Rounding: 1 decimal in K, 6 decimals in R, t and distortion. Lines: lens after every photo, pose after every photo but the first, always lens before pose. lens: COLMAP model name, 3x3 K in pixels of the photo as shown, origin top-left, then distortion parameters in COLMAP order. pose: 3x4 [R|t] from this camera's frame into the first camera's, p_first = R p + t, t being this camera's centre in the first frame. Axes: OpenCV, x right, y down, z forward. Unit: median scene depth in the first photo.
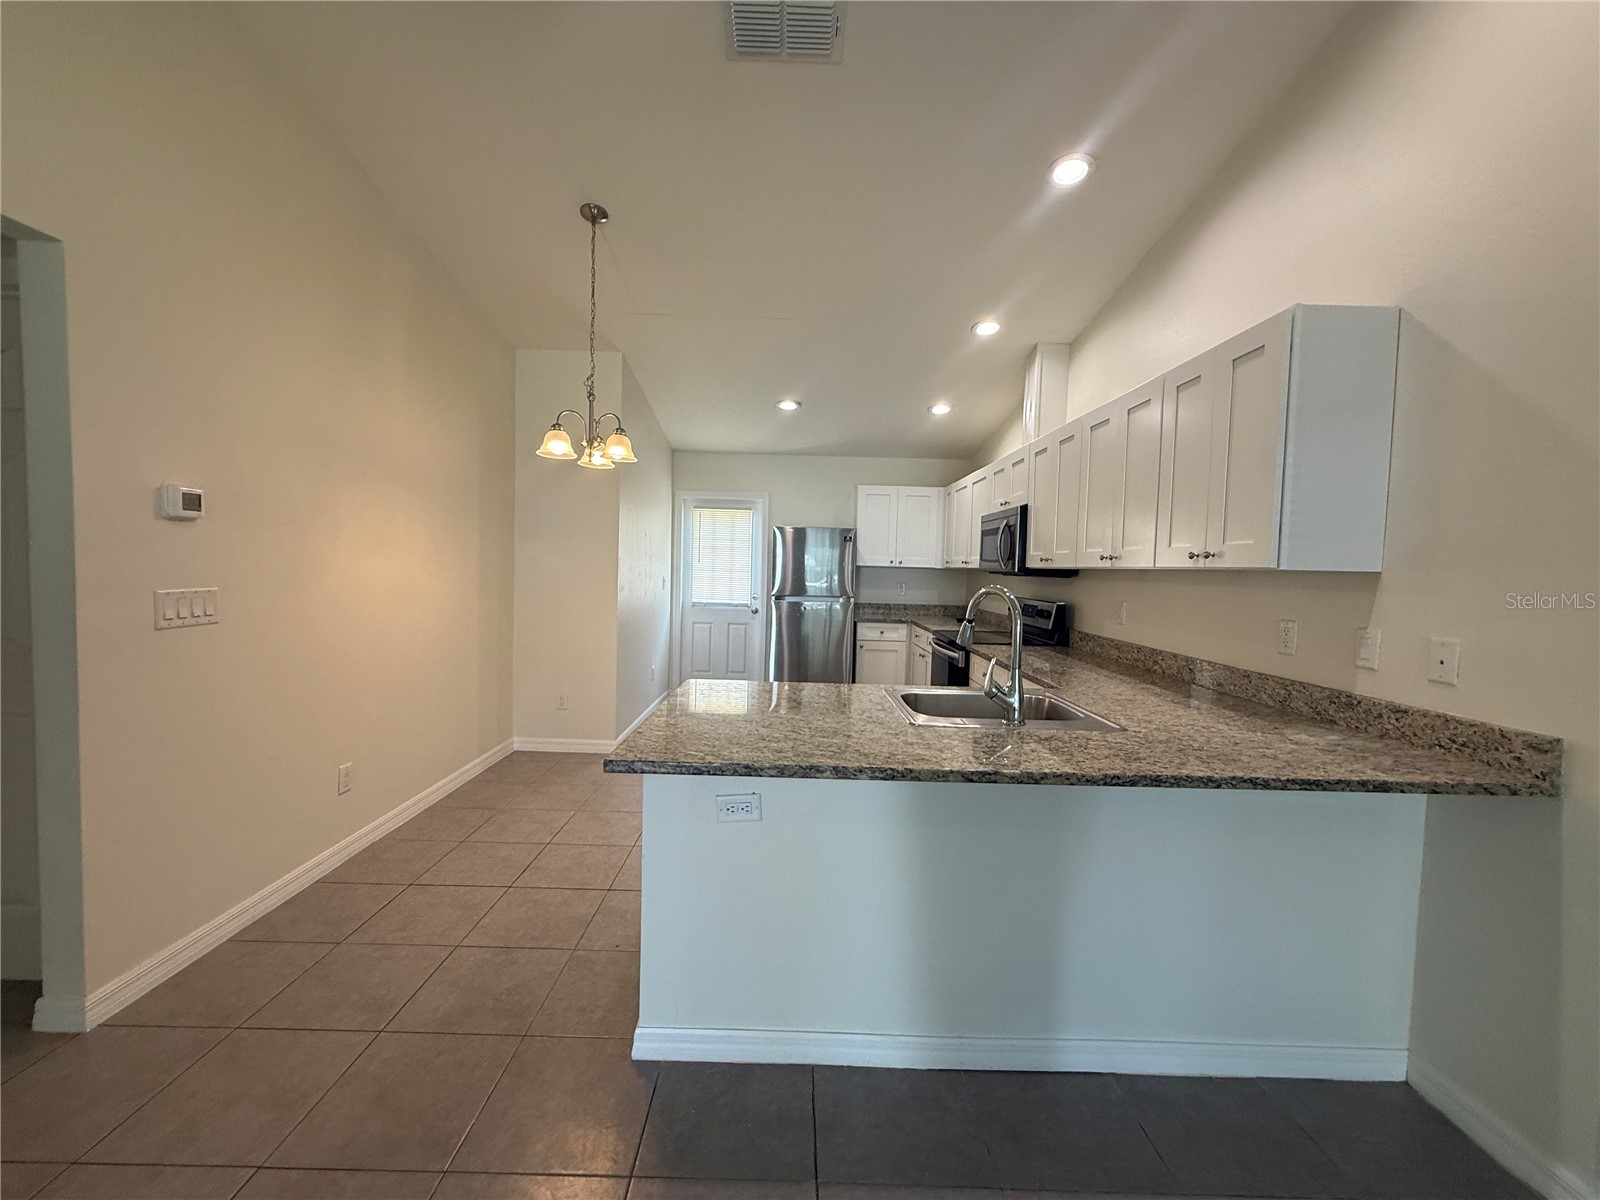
lens RADIAL K [[637.7, 0, 800.0], [0, 637.7, 600.0], [0, 0, 1]] dist [0.001122, -0.000117]
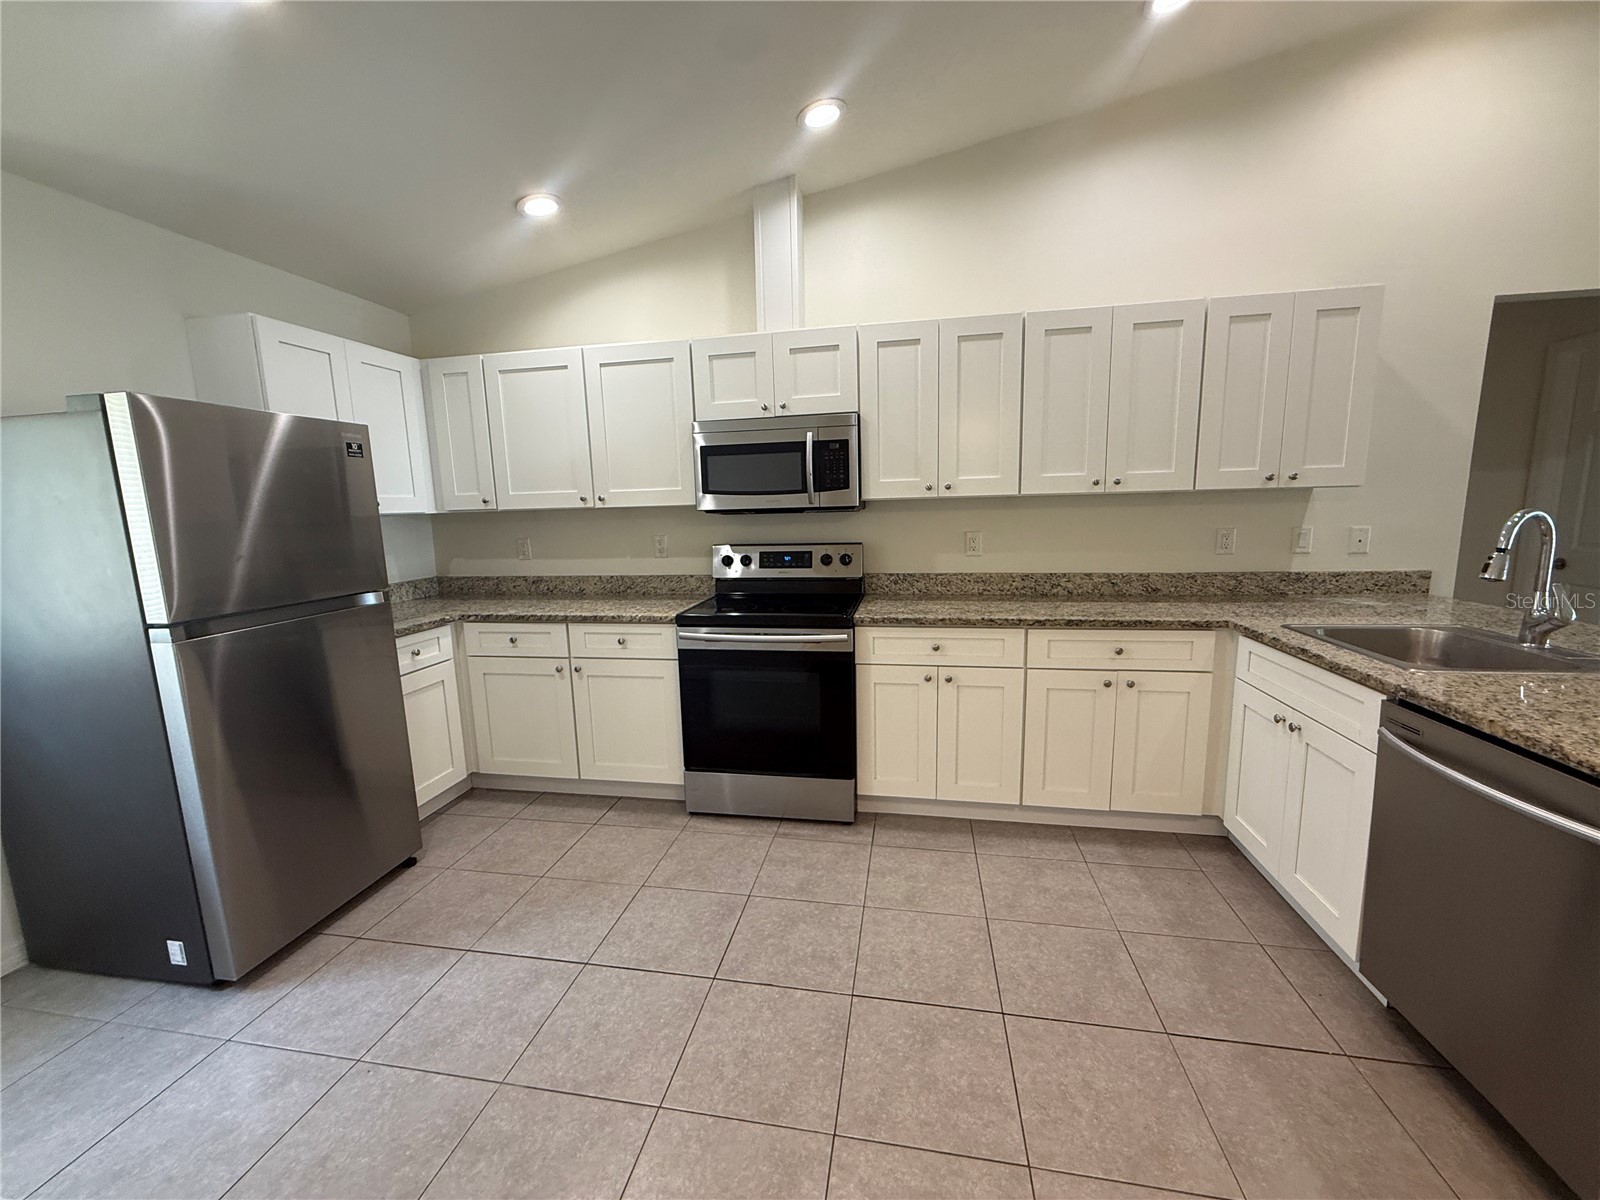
lens RADIAL K [[588.7, 0, 800.0], [0, 588.7, 600.0], [0, 0, 1]] dist [0.001020, 0.000037]
pose [[0.184936, -0.174370, 0.967157, -0.340752], [0.081239, 0.983477, 0.161778, -0.051727], [-0.979387, 0.048653, 0.196046, 0.925397]]
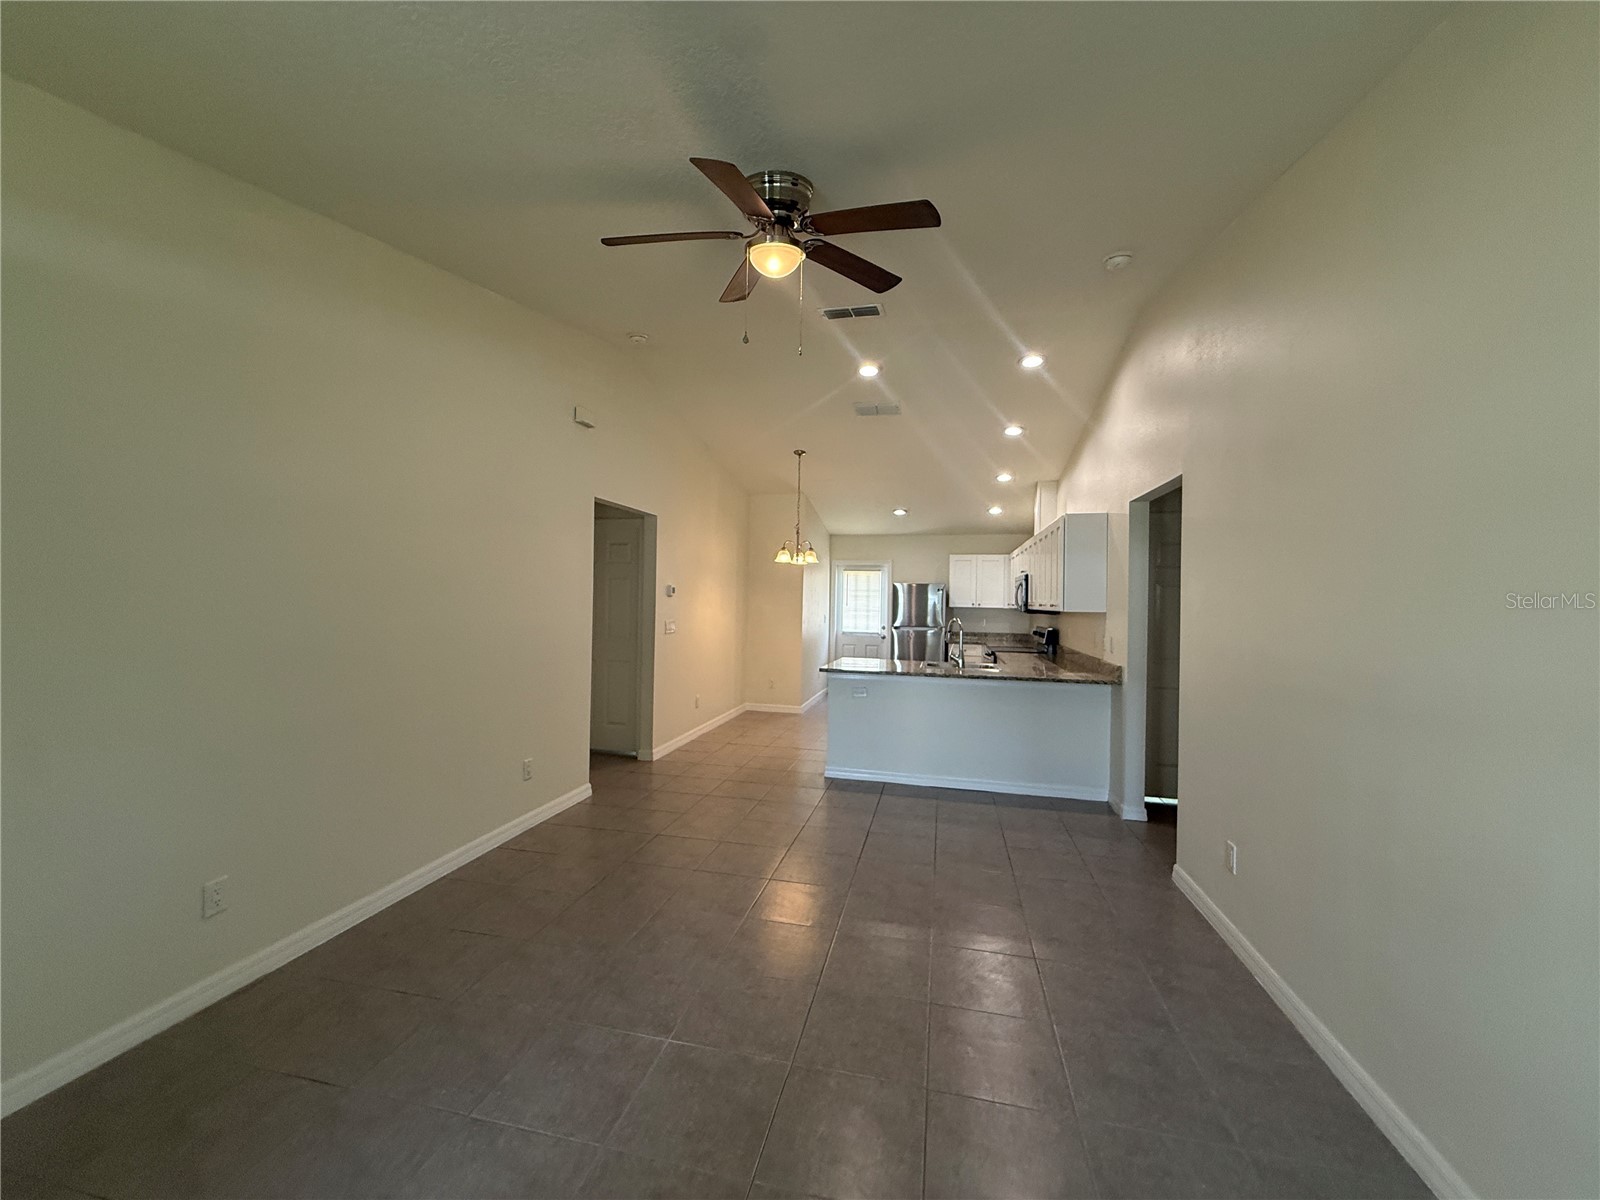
lens RADIAL K [[637.7, 0, 800.0], [0, 637.7, 600.0], [0, 0, 1]] dist [0.001122, -0.000117]
pose [[0.973265, -0.009387, -0.229494, 0.140767], [-0.004078, 0.998301, -0.058125, 0.029596], [0.229649, 0.057507, 0.971573, -0.869306]]
